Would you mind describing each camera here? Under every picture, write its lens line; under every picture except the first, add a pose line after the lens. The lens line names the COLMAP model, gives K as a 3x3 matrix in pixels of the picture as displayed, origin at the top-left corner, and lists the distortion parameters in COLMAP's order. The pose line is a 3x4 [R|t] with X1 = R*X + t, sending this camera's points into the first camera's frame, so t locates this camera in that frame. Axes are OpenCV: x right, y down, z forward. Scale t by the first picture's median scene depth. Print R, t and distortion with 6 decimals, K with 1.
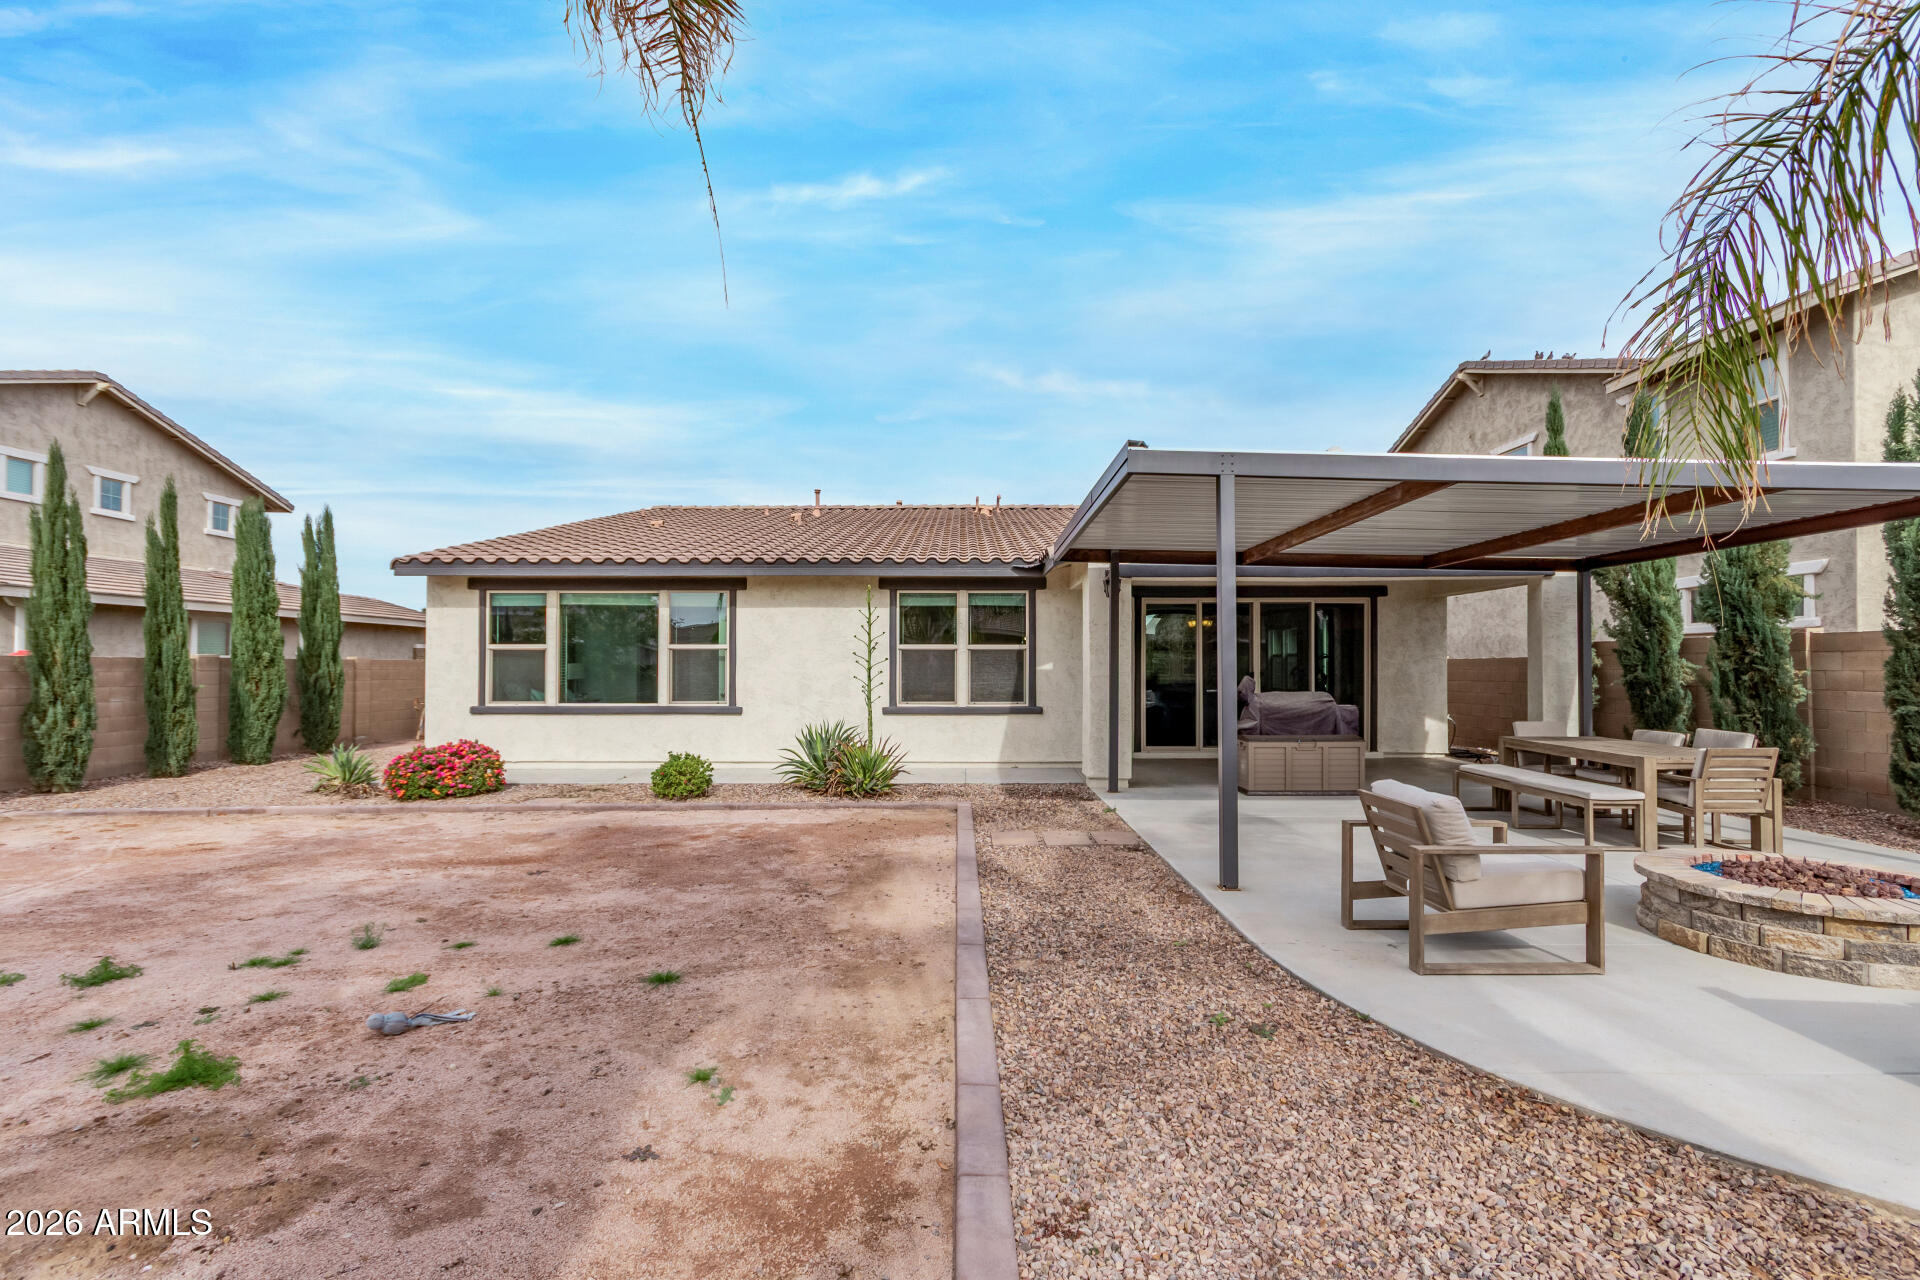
lens RADIAL K [[888.0, 0, 958.5], [0, 888.0, 654.5], [0, 0, 1]] dist [0.003732, 0.000330]
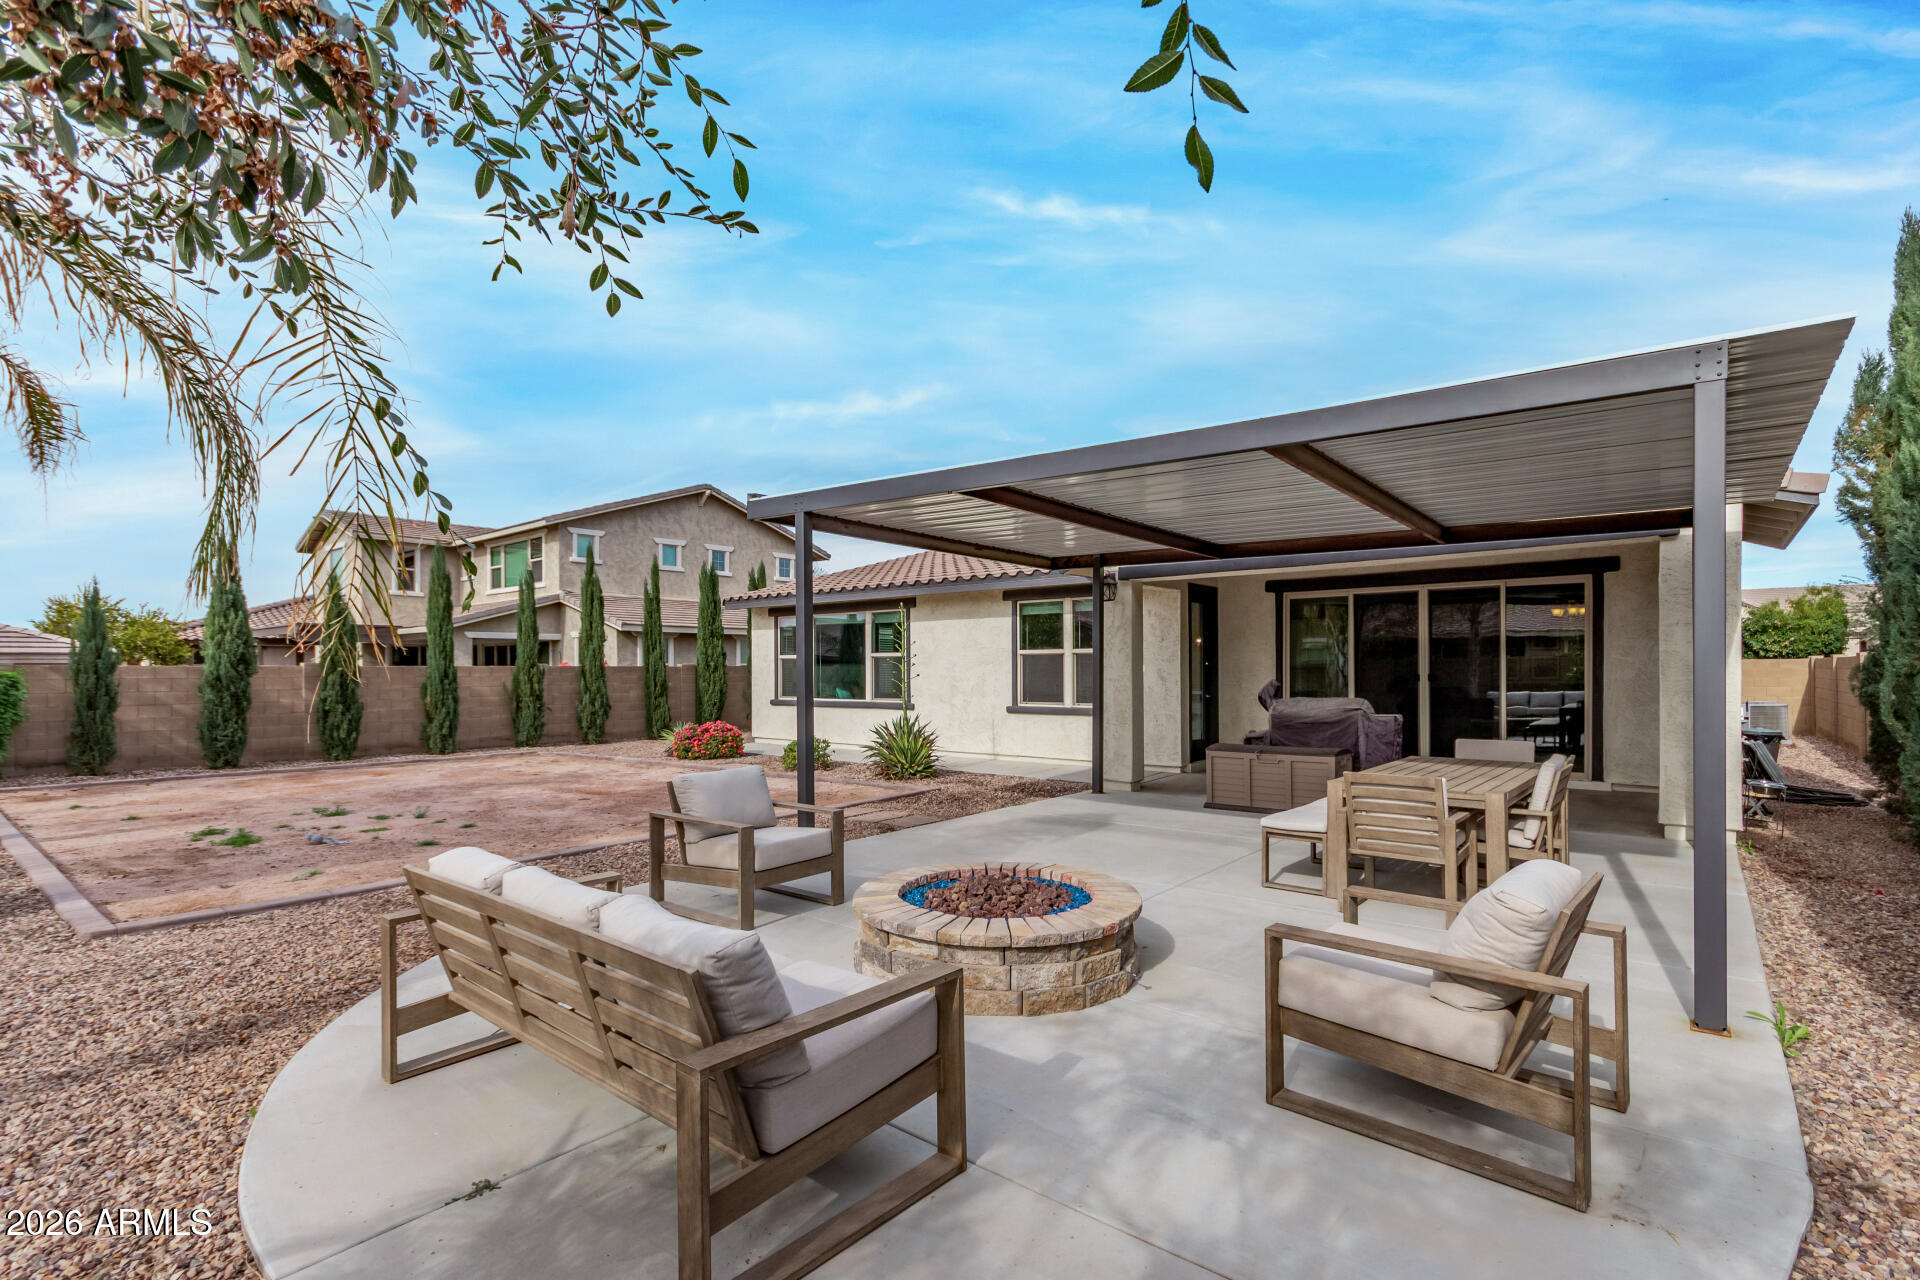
lens RADIAL K [[888.0, 0, 956.0], [0, 888.0, 676.9], [0, 0, 1]] dist [0.003732, 0.000330]
pose [[0.774843, 0.000922, -0.632153, 0.569093], [0.013362, 0.999752, 0.017836, 0.001415], [0.632013, -0.022267, 0.774638, 0.093107]]
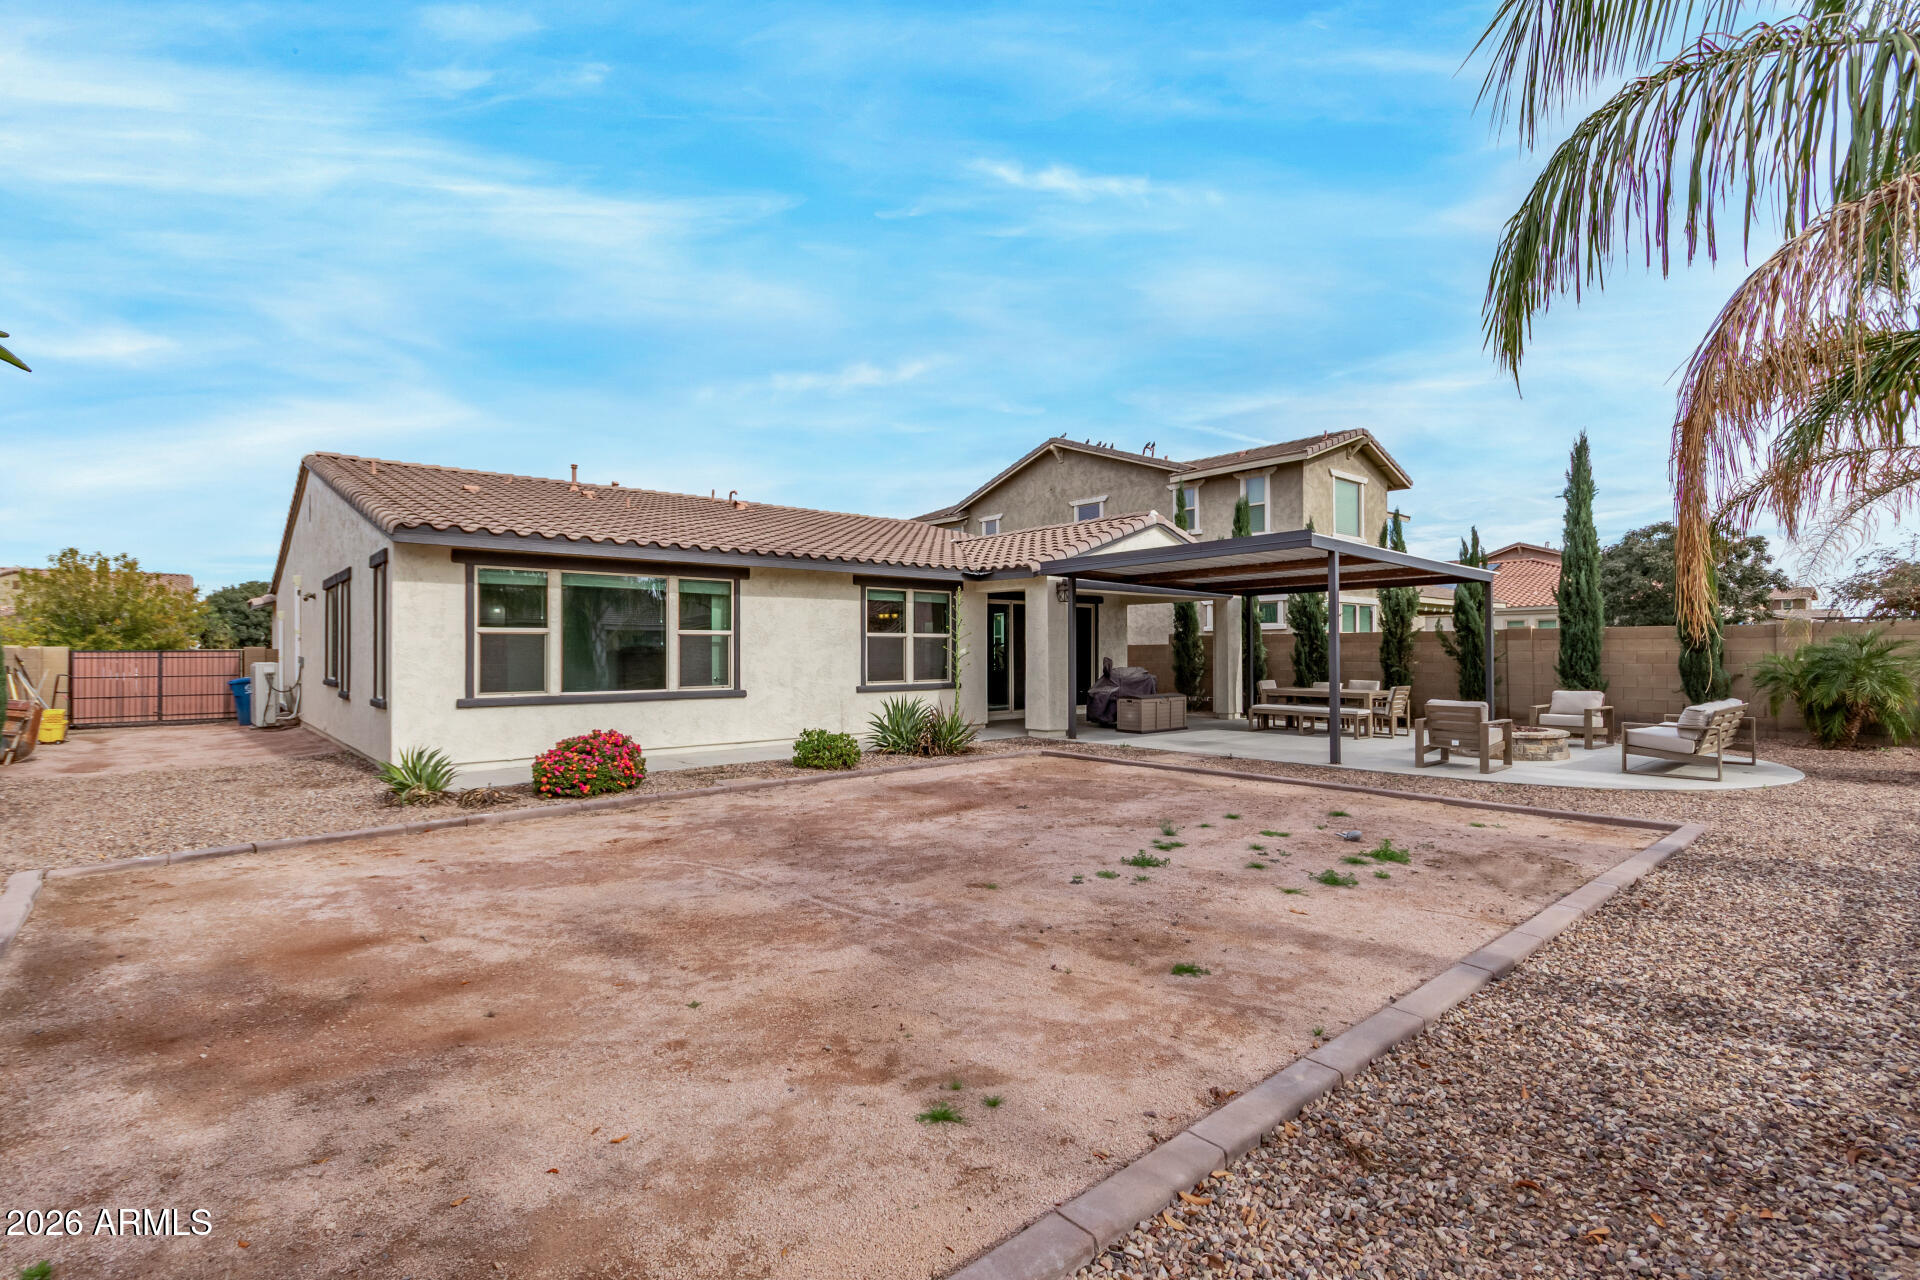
lens RADIAL K [[888.0, 0, 956.7], [0, 888.0, 652.4], [0, 0, 1]] dist [0.003732, 0.000330]
pose [[0.752662, -0.003472, 0.658398, -0.748080], [-0.005414, 0.999920, 0.011461, 0.000793], [-0.658385, -0.012191, 0.752583, 0.039119]]
